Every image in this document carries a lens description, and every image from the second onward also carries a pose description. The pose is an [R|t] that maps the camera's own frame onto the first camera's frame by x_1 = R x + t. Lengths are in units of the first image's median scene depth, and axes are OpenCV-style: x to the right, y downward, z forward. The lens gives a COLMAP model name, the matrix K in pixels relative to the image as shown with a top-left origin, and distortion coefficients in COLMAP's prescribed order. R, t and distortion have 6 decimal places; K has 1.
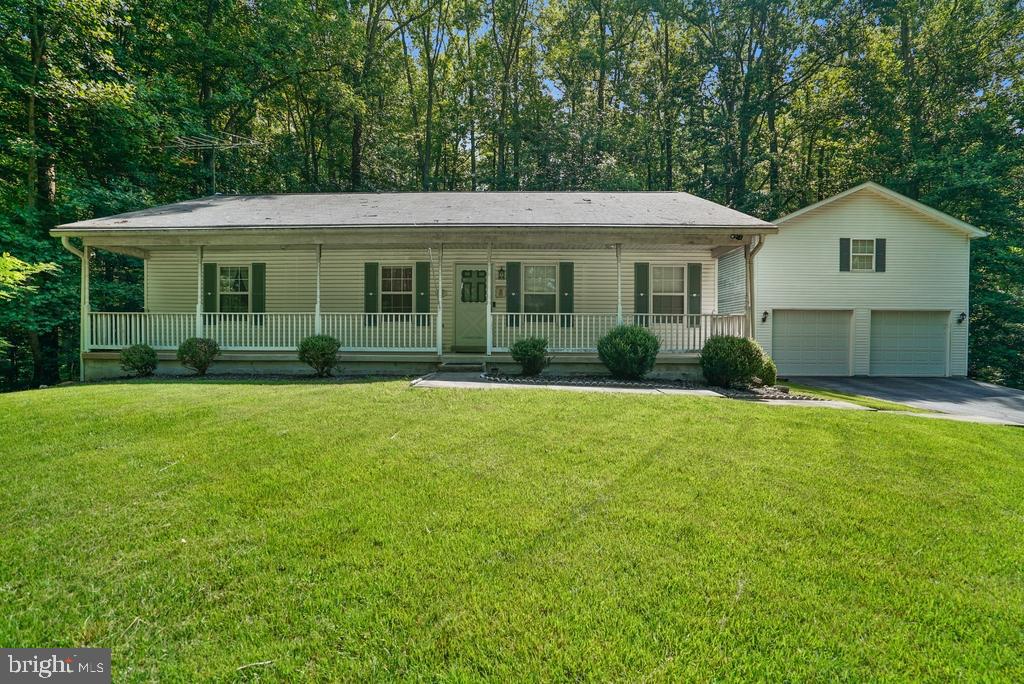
lens RADIAL K [[483.6, 0, 511.1], [0, 483.6, 349.0], [0, 0, 1]] dist [-0.050173, 0.018920]
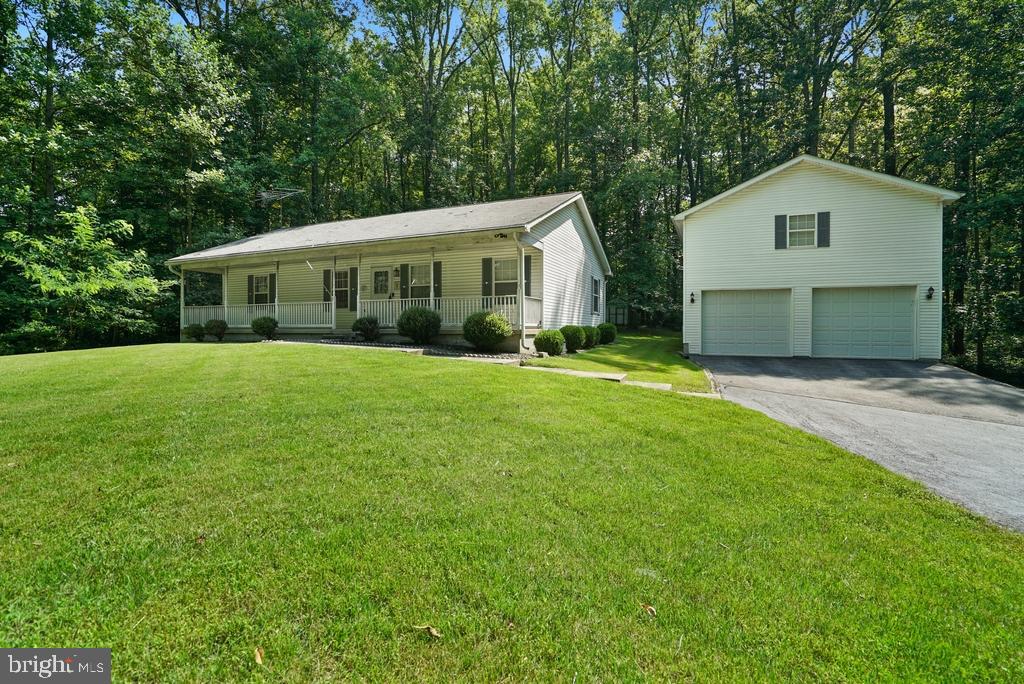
lens RADIAL K [[486.6, 0, 512.0], [0, 486.6, 342.0], [0, 0, 1]] dist [-0.061440, 0.018481]
pose [[0.924295, 0.005306, -0.381641, 0.814625], [-0.005651, 0.999984, 0.000215, 0.042586], [0.381636, 0.001958, 0.924310, -0.165697]]
